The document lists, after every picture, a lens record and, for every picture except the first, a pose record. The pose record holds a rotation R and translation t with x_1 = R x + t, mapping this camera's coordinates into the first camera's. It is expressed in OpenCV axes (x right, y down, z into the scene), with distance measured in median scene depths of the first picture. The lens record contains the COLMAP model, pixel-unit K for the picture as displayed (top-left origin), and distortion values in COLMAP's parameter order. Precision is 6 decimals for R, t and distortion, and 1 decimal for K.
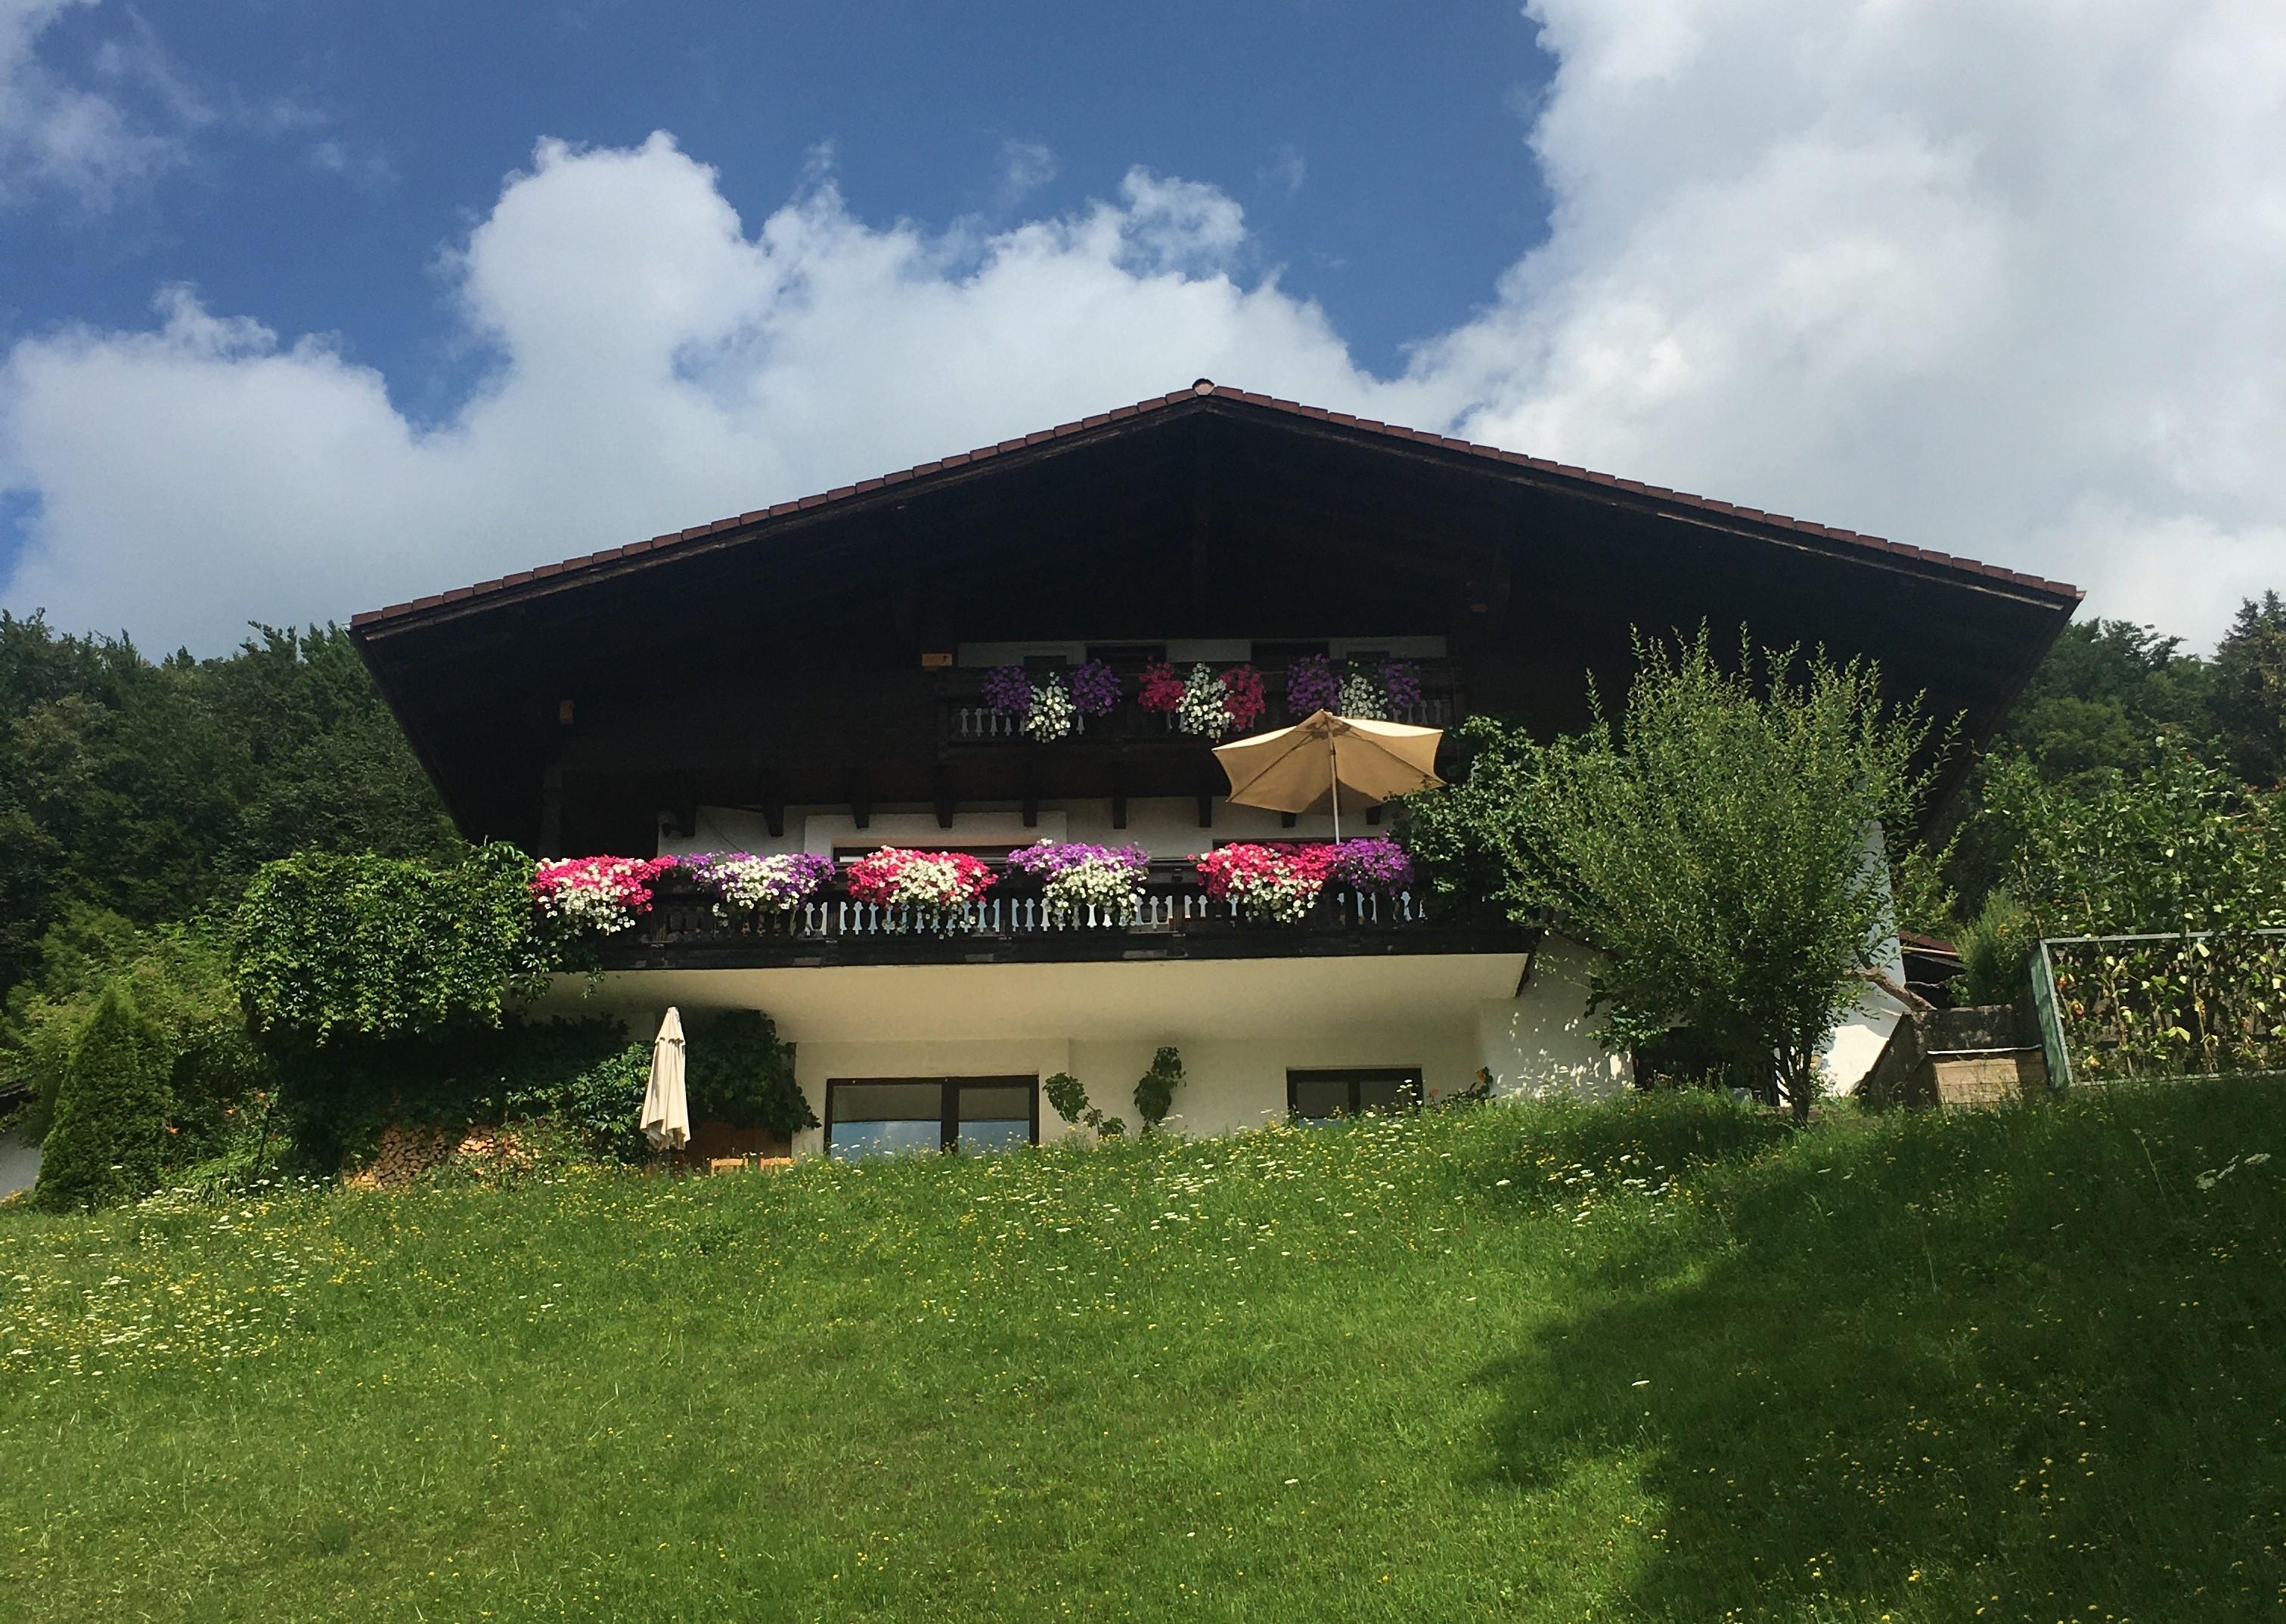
lens RADIAL K [[2294.0, 0, 1143.0], [0, 2294.0, 812.0], [0, 0, 1]] dist [-0.085323, -0.000015]
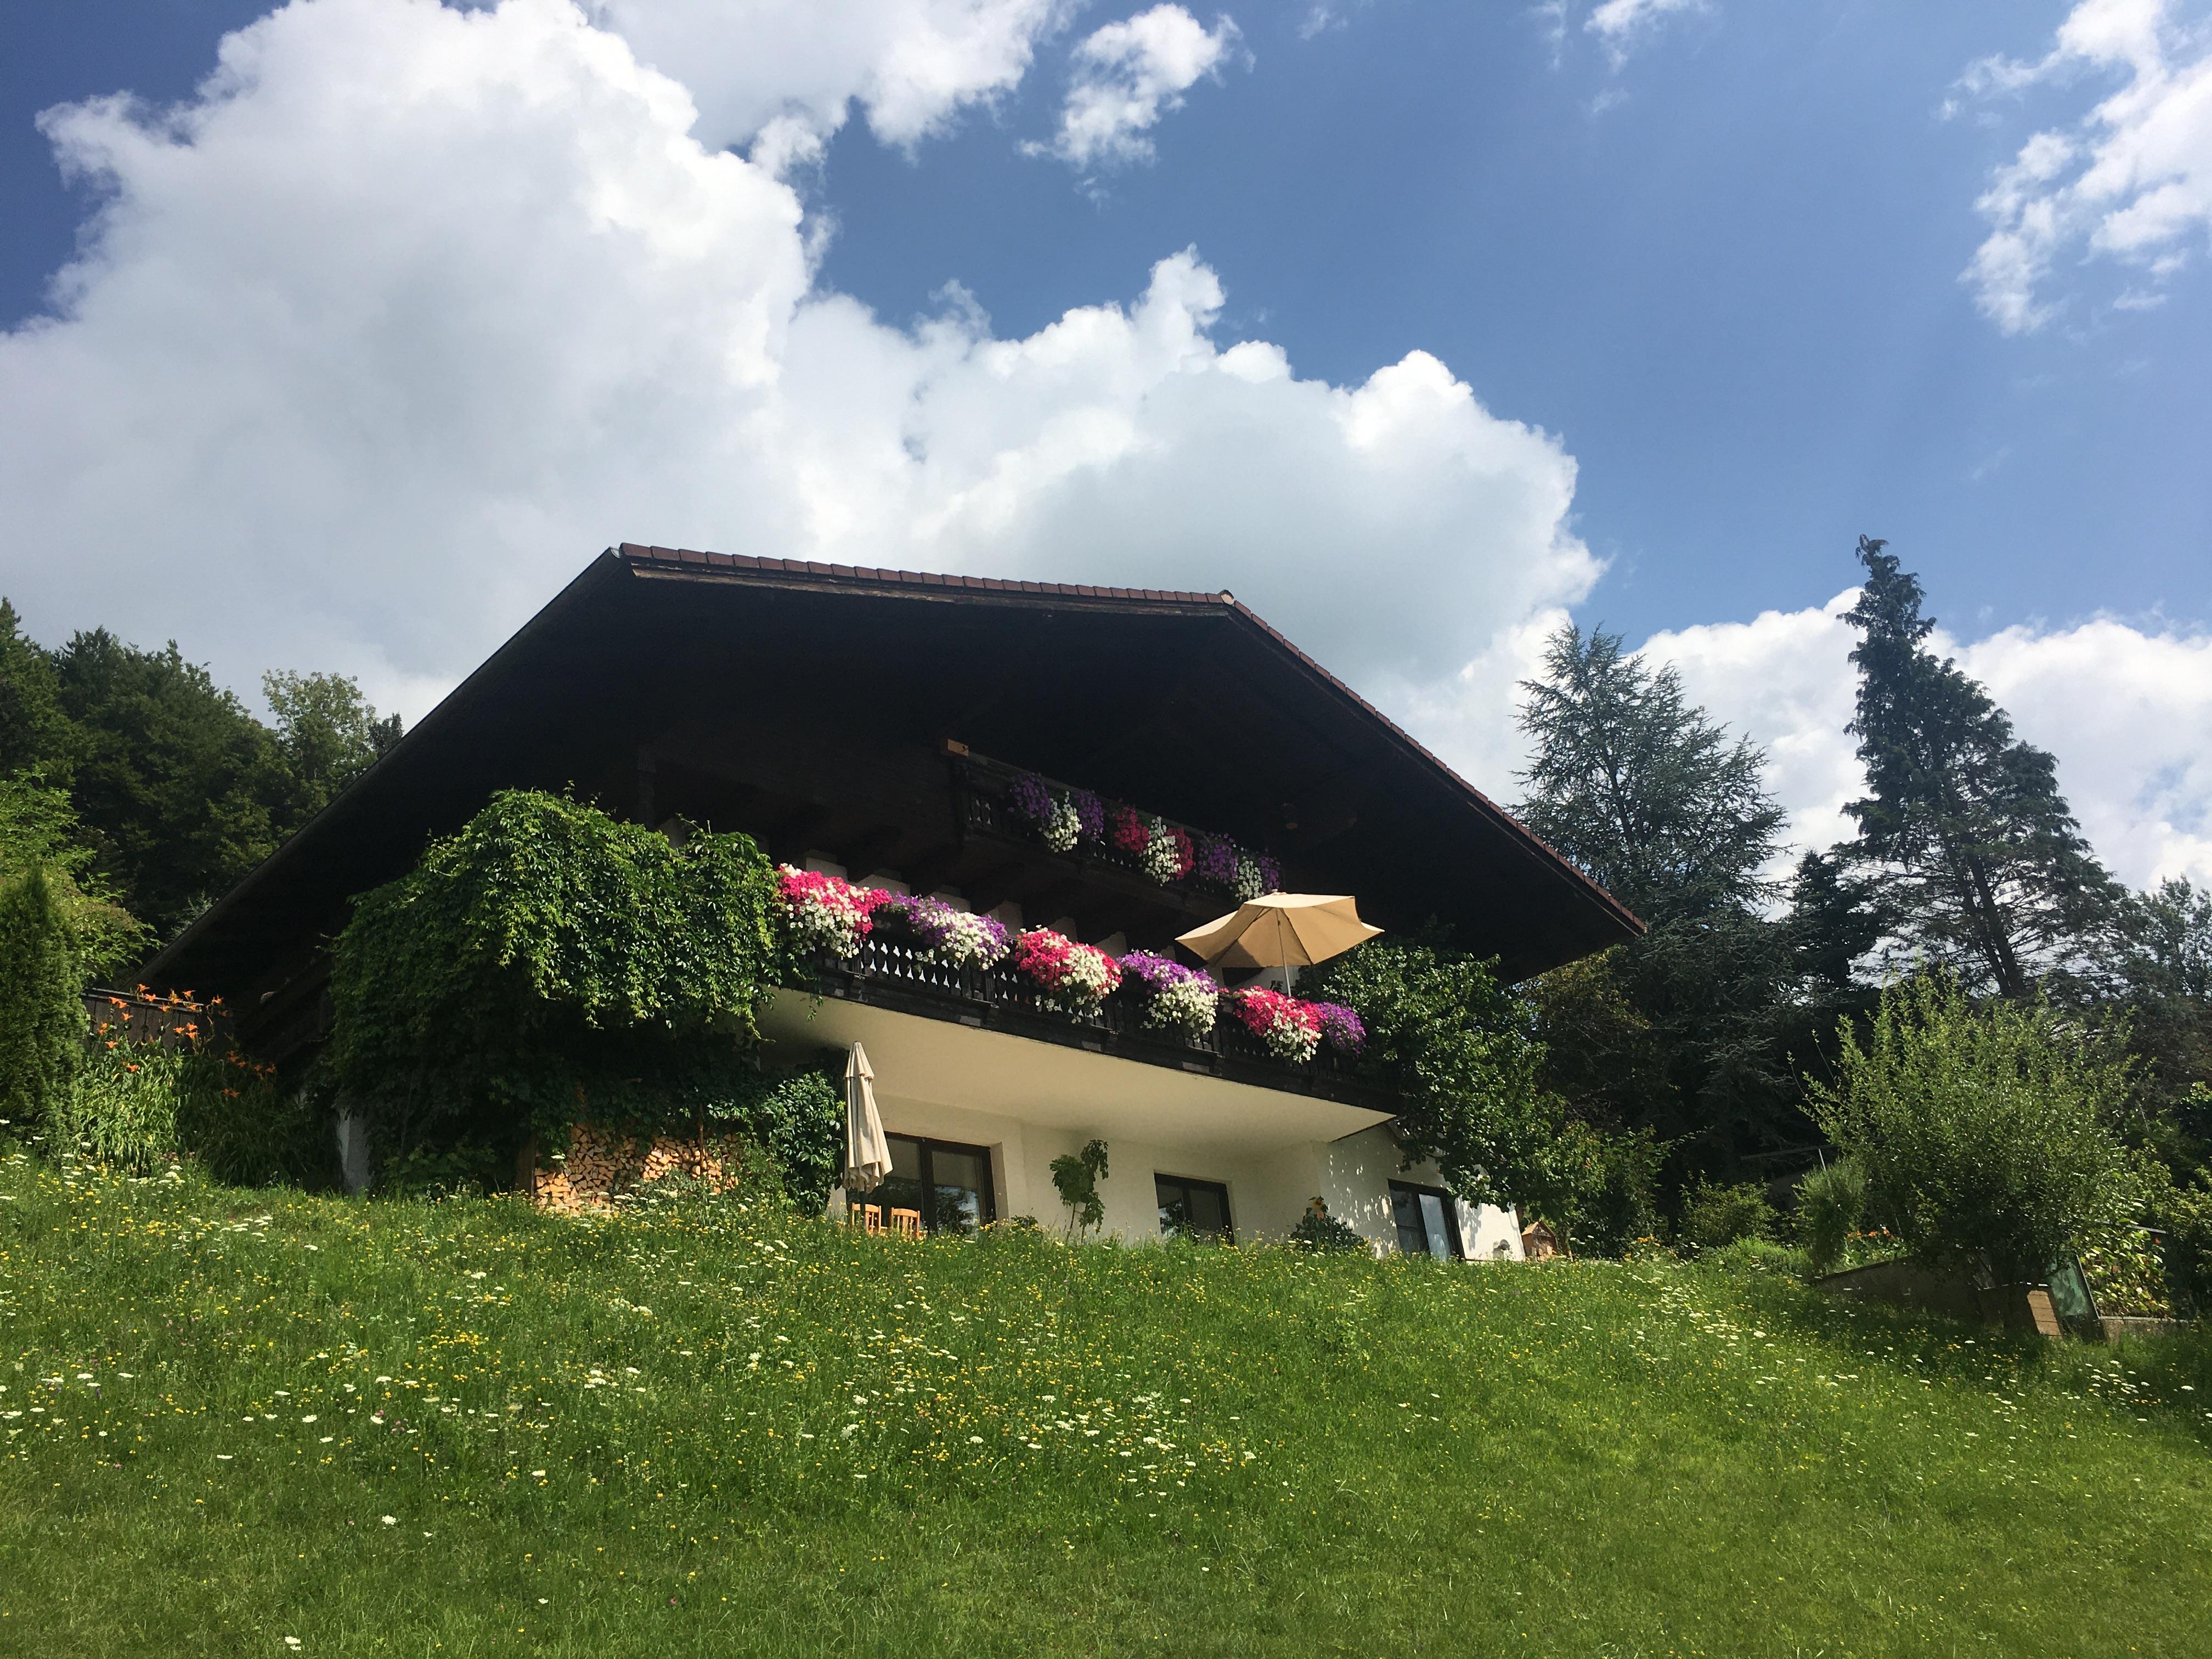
lens RADIAL K [[1852.4, 0, 1106.0], [0, 1852.4, 829.5], [0, 0, 1]] dist [-0.003253, -0.005363]
pose [[0.705824, 0.248744, 0.663279, -0.684224], [-0.214580, 0.967408, -0.134454, 0.081833], [-0.675106, -0.047426, 0.736195, 0.351831]]
